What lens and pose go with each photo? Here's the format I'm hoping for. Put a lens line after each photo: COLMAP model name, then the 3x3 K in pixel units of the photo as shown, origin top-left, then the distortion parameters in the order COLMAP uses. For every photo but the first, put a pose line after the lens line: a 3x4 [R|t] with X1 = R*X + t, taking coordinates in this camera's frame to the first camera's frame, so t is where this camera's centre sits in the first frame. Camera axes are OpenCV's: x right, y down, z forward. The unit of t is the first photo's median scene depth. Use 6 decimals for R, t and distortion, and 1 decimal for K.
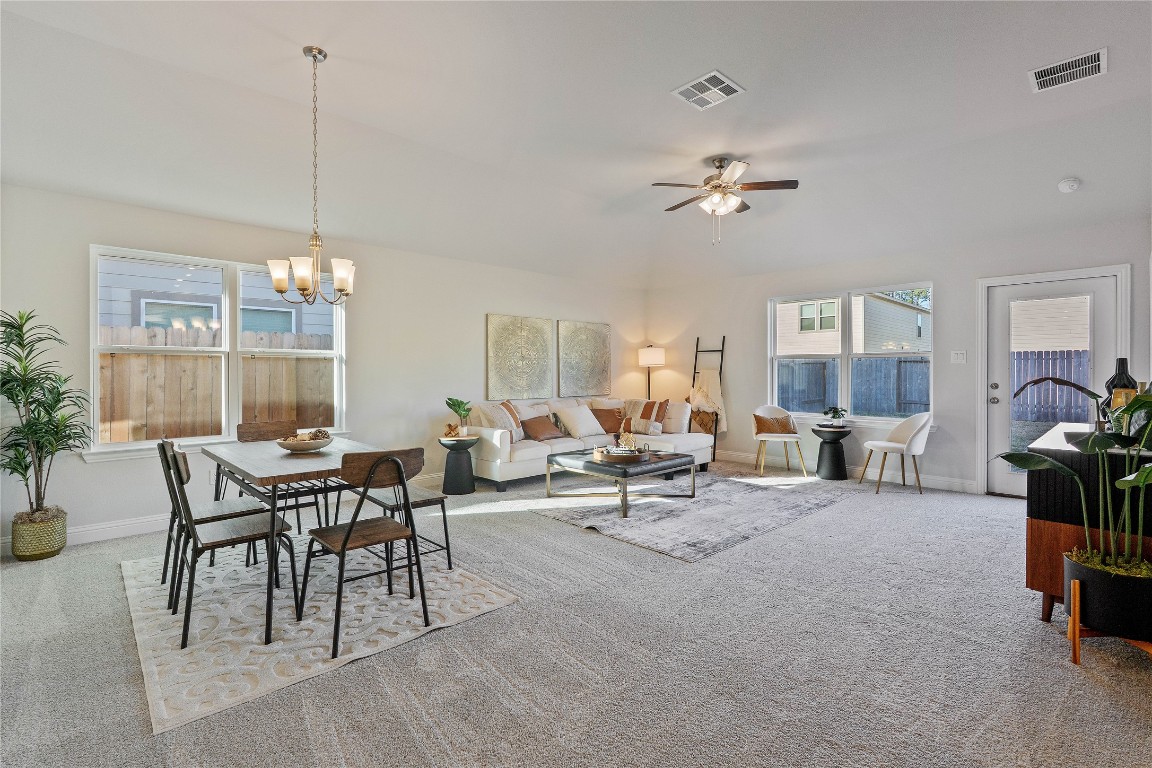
lens RADIAL K [[525.8, 0, 576.0], [0, 525.8, 384.0], [0, 0, 1]] dist [-0.049121, -0.000041]
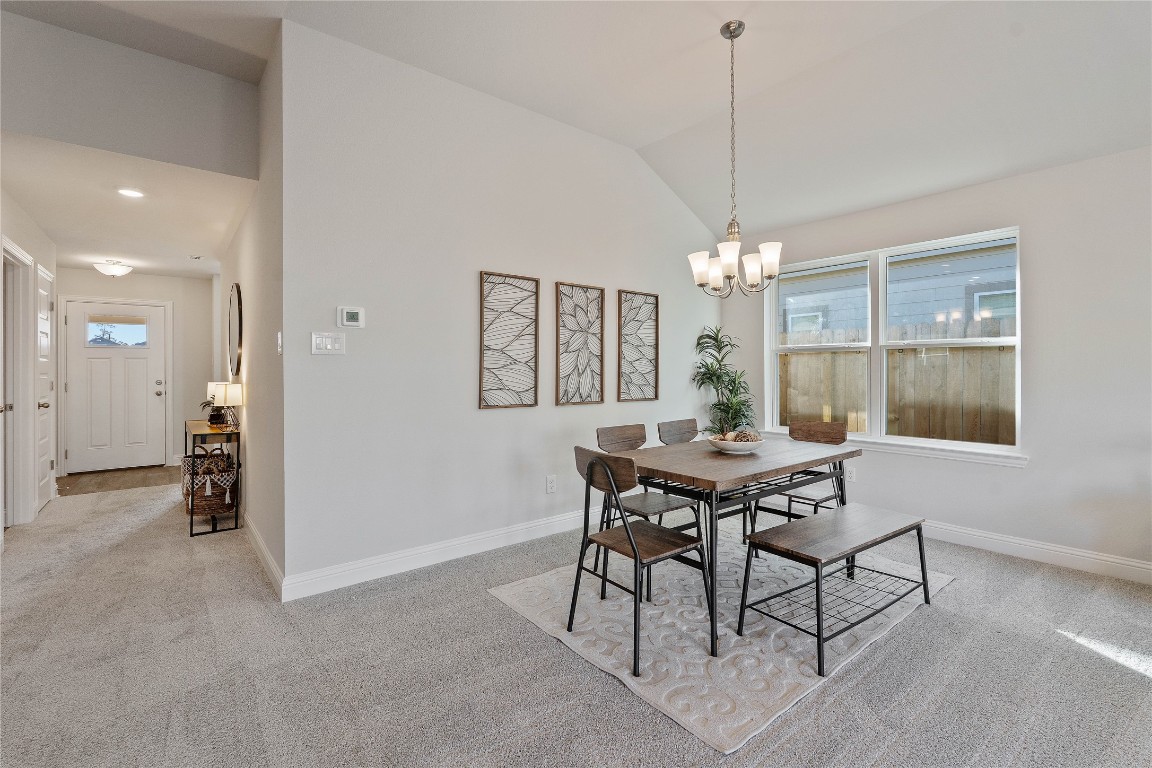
lens RADIAL K [[517.8, 0, 574.5], [0, 517.8, 376.3], [0, 0, 1]] dist [-0.001254, -0.000485]
pose [[-0.102484, 0.015923, -0.994607, 0.251631], [-0.012509, 0.999772, 0.017294, -0.019560], [0.994656, 0.014213, -0.102261, 0.551319]]
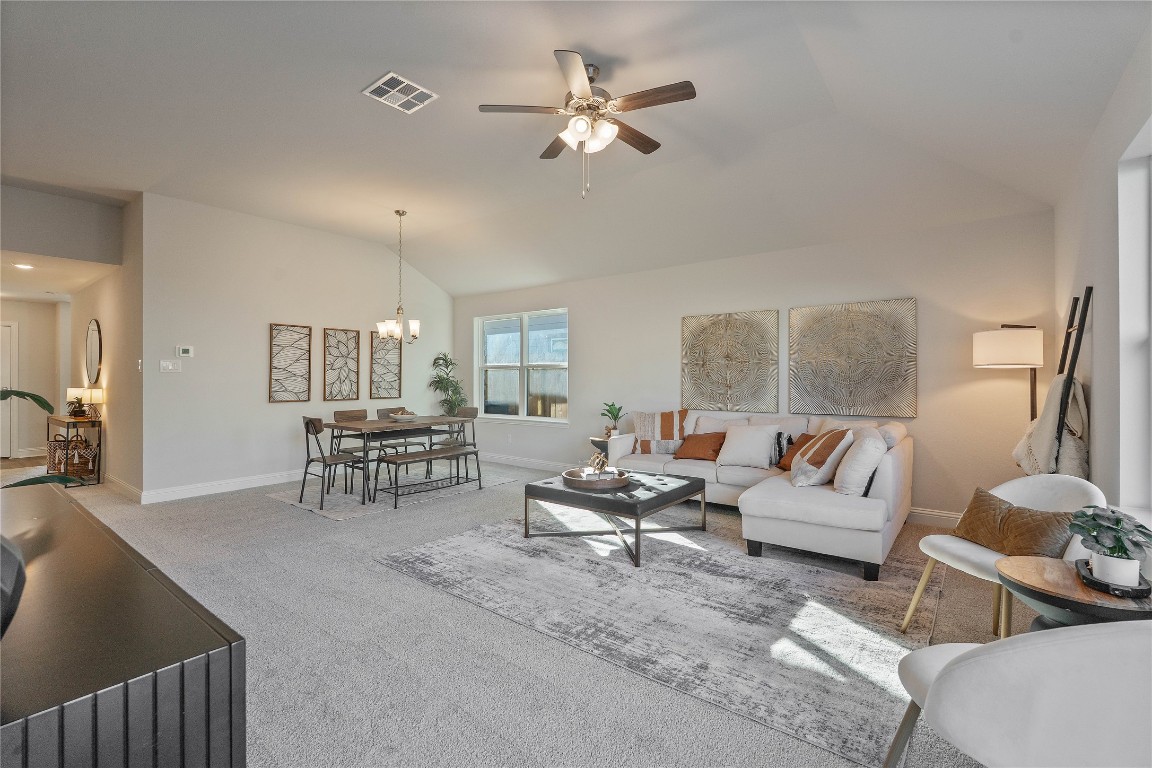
lens RADIAL K [[517.8, 0, 574.5], [0, 517.8, 376.3], [0, 0, 1]] dist [-0.001254, -0.000485]
pose [[0.130950, 0.001296, -0.991388, 1.108282], [-0.013459, 0.999909, -0.000471, -0.037534], [0.991298, 0.013405, 0.130956, 1.040047]]
